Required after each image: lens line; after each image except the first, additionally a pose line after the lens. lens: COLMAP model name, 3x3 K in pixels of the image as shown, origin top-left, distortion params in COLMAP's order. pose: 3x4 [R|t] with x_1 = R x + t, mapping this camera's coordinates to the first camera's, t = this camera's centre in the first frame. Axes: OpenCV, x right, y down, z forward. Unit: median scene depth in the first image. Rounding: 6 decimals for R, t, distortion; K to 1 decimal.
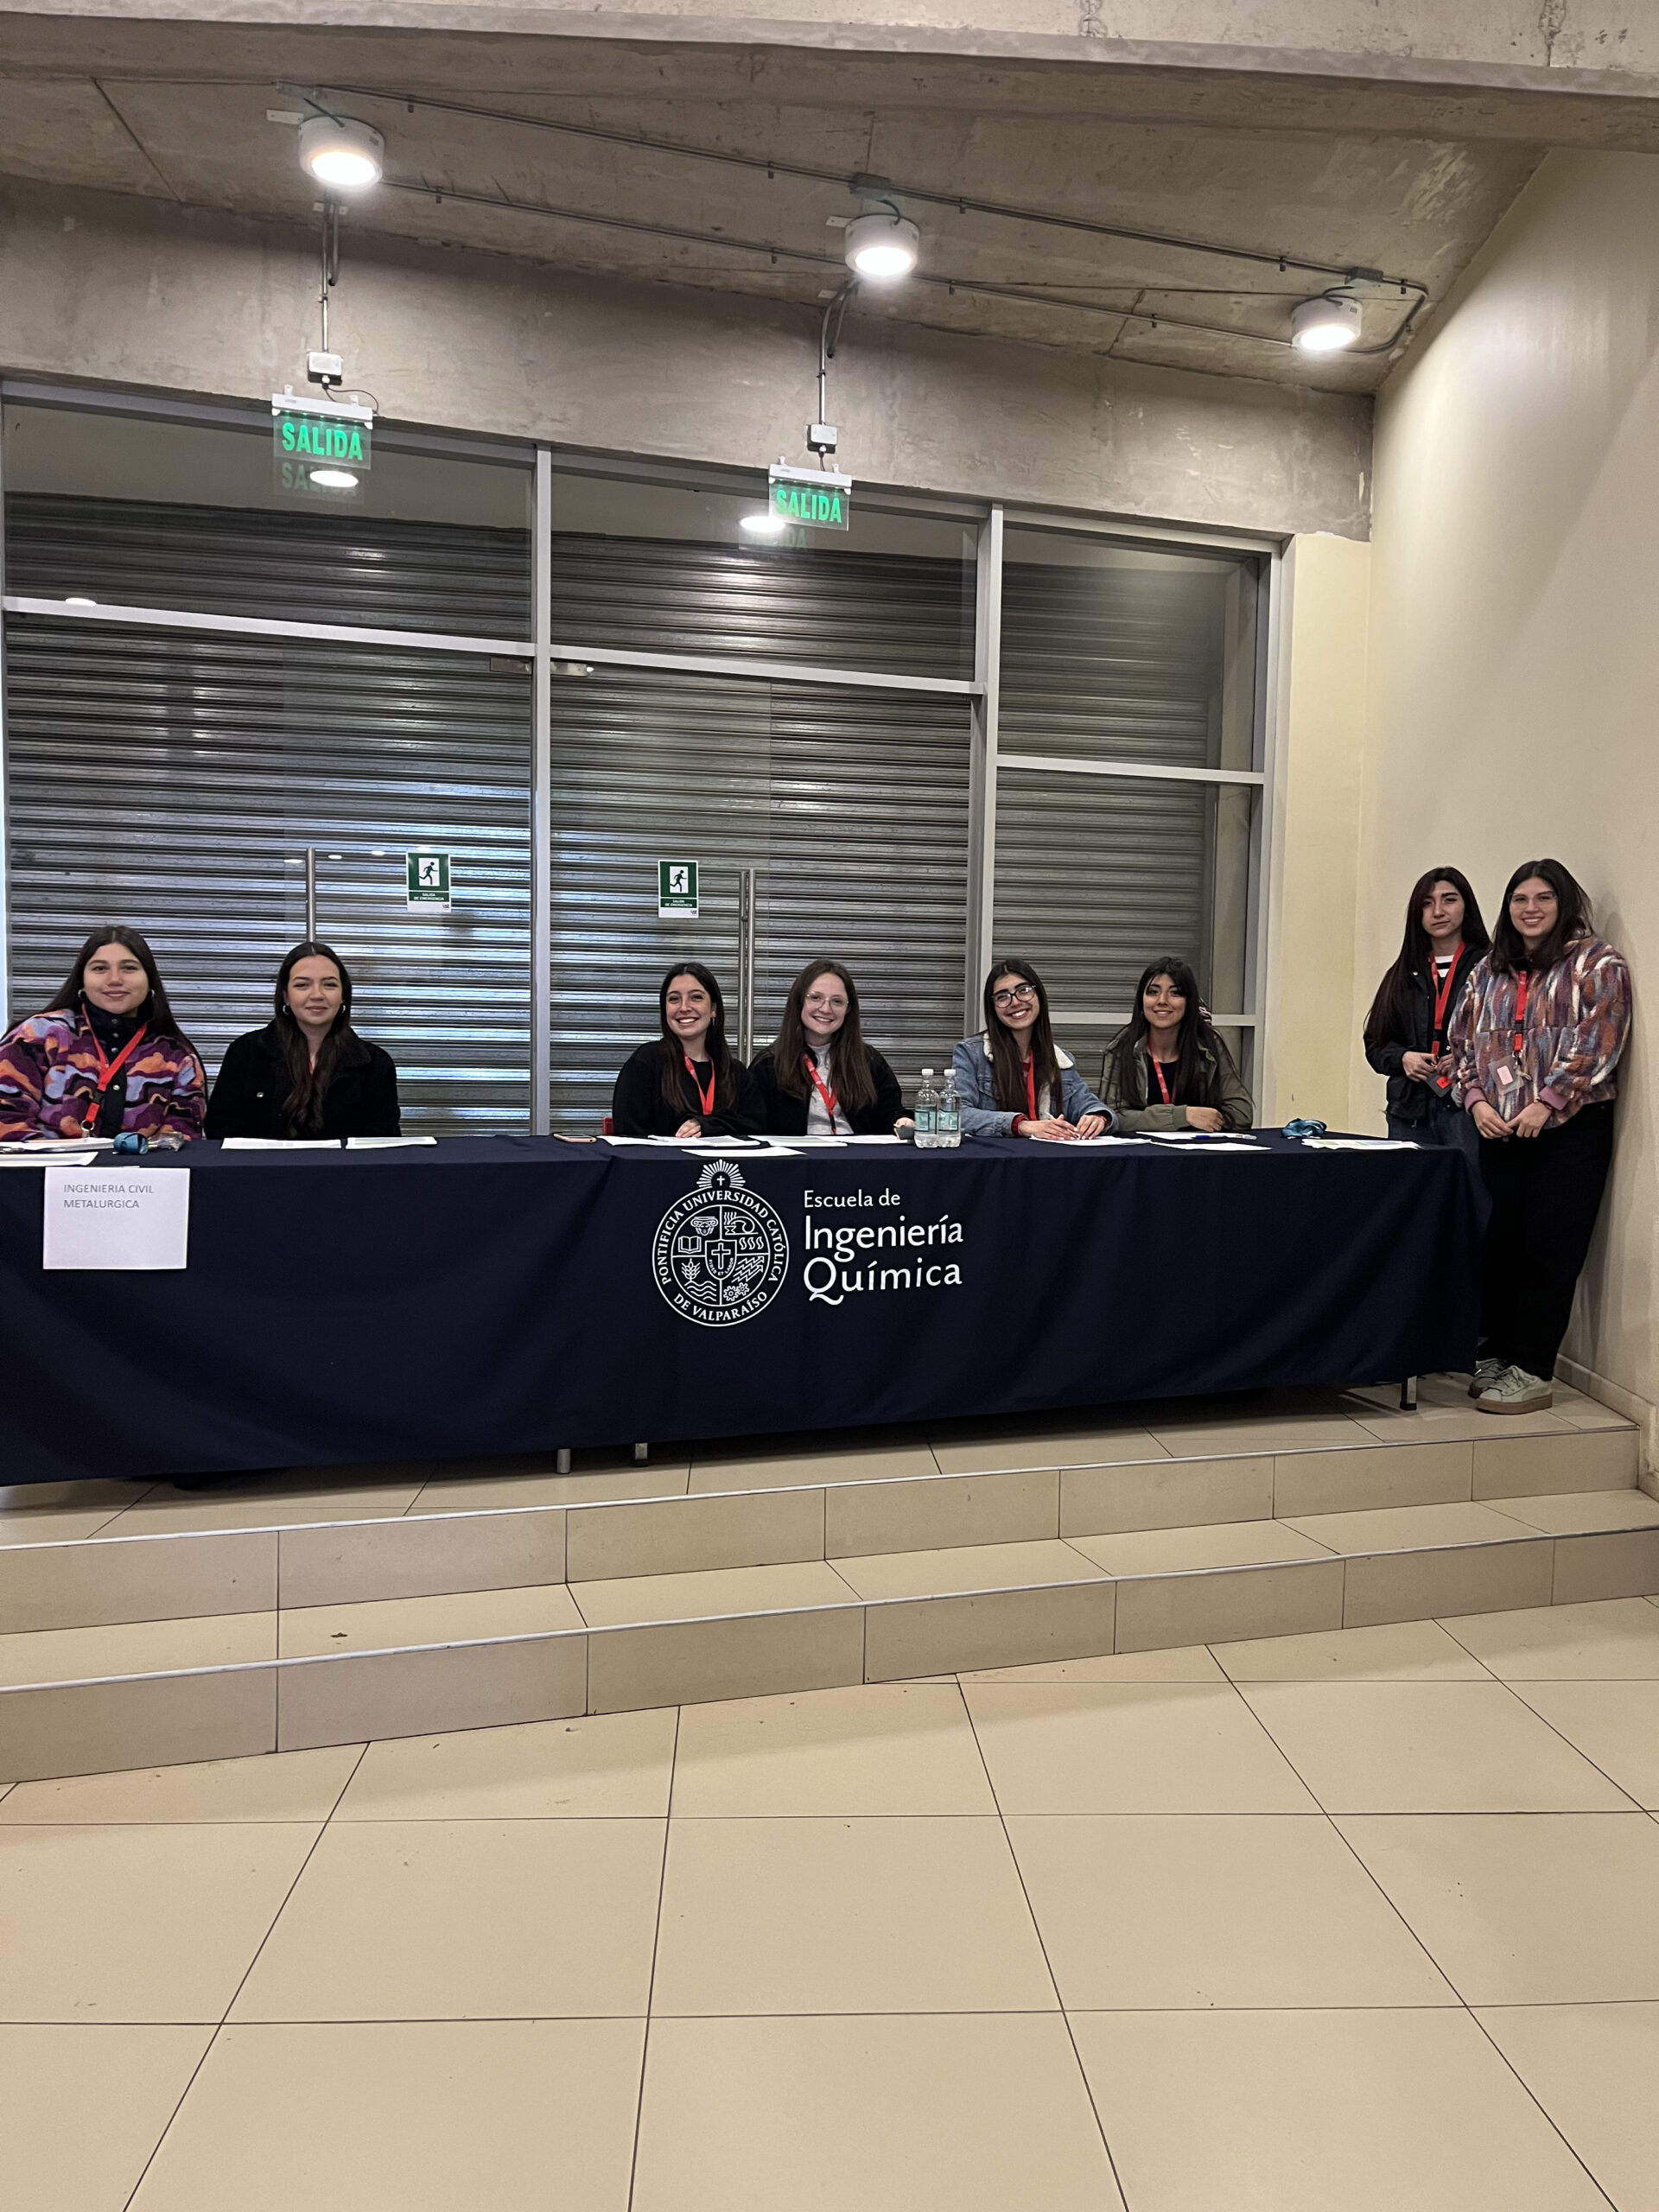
lens RADIAL K [[1763.6, 0, 829.5], [0, 1763.6, 1106.0], [0, 0, 1]] dist [0.047833, 0.001375]
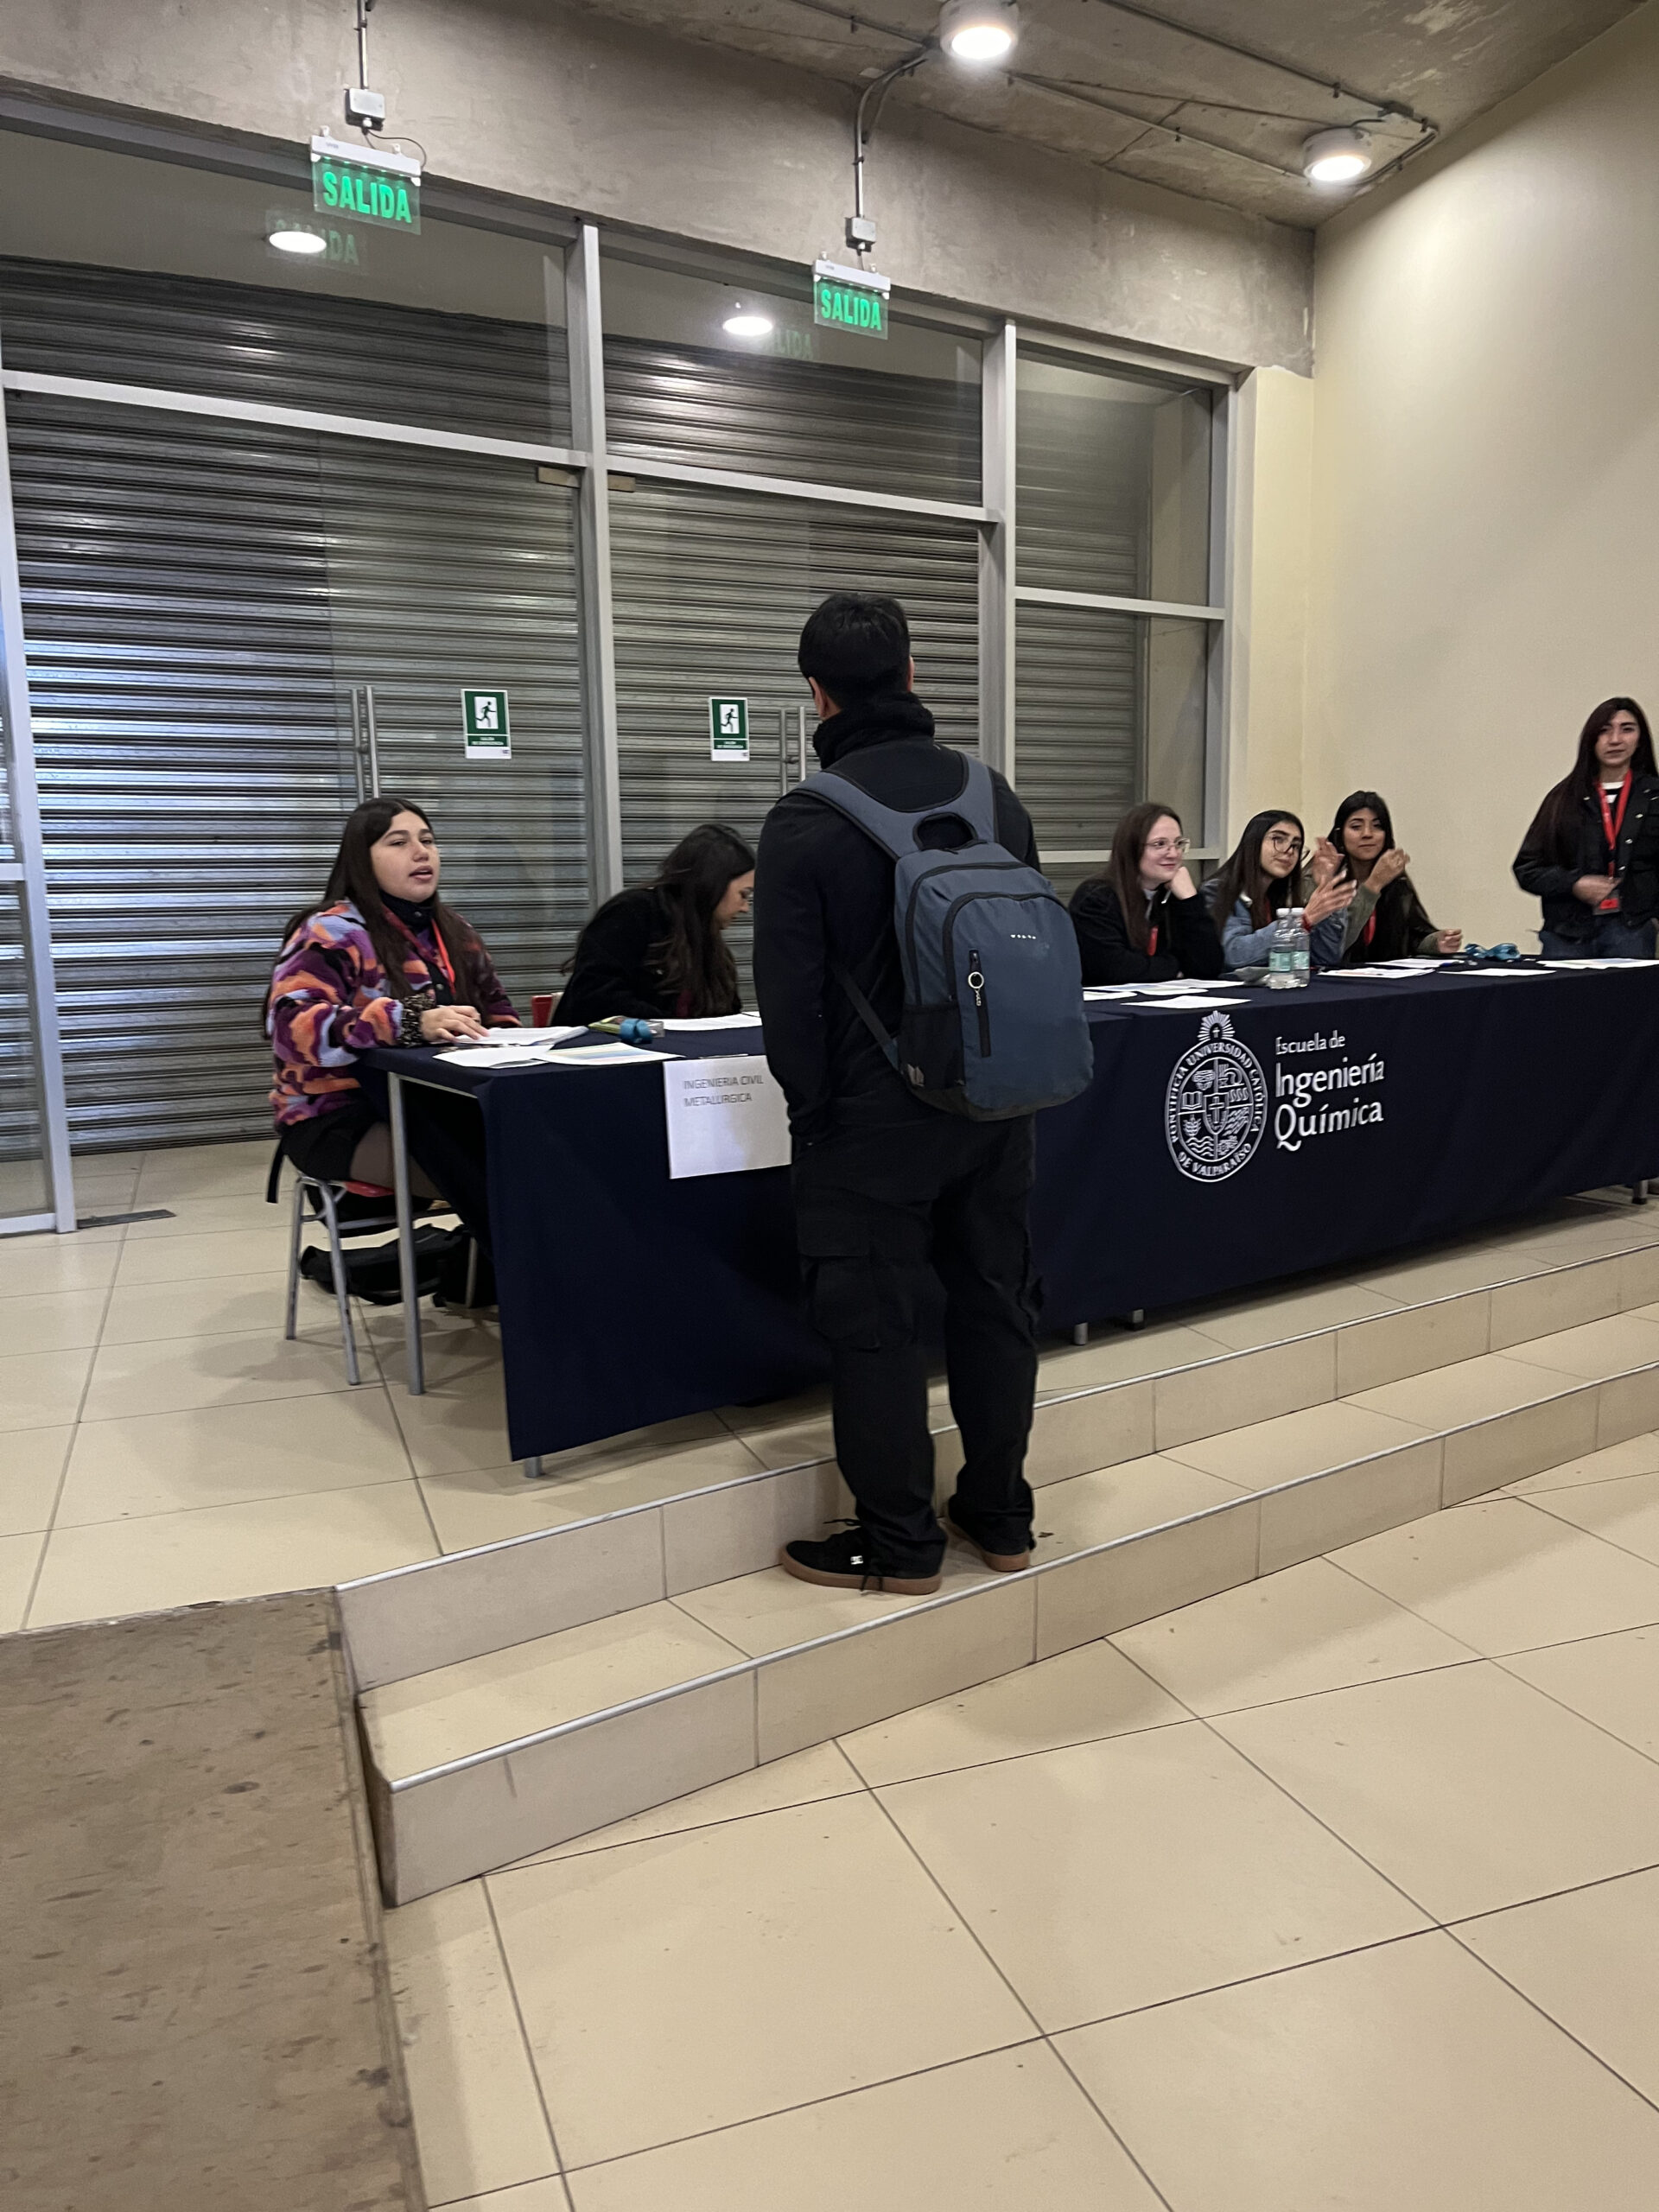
lens RADIAL K [[1741.9, 0, 829.5], [0, 1741.9, 1106.0], [0, 0, 1]] dist [0.111255, -0.157618]
pose [[0.952501, -0.073339, 0.295572, -0.354004], [0.046658, 0.994254, 0.096342, -0.013021], [-0.300939, -0.077975, 0.950450, 0.093729]]
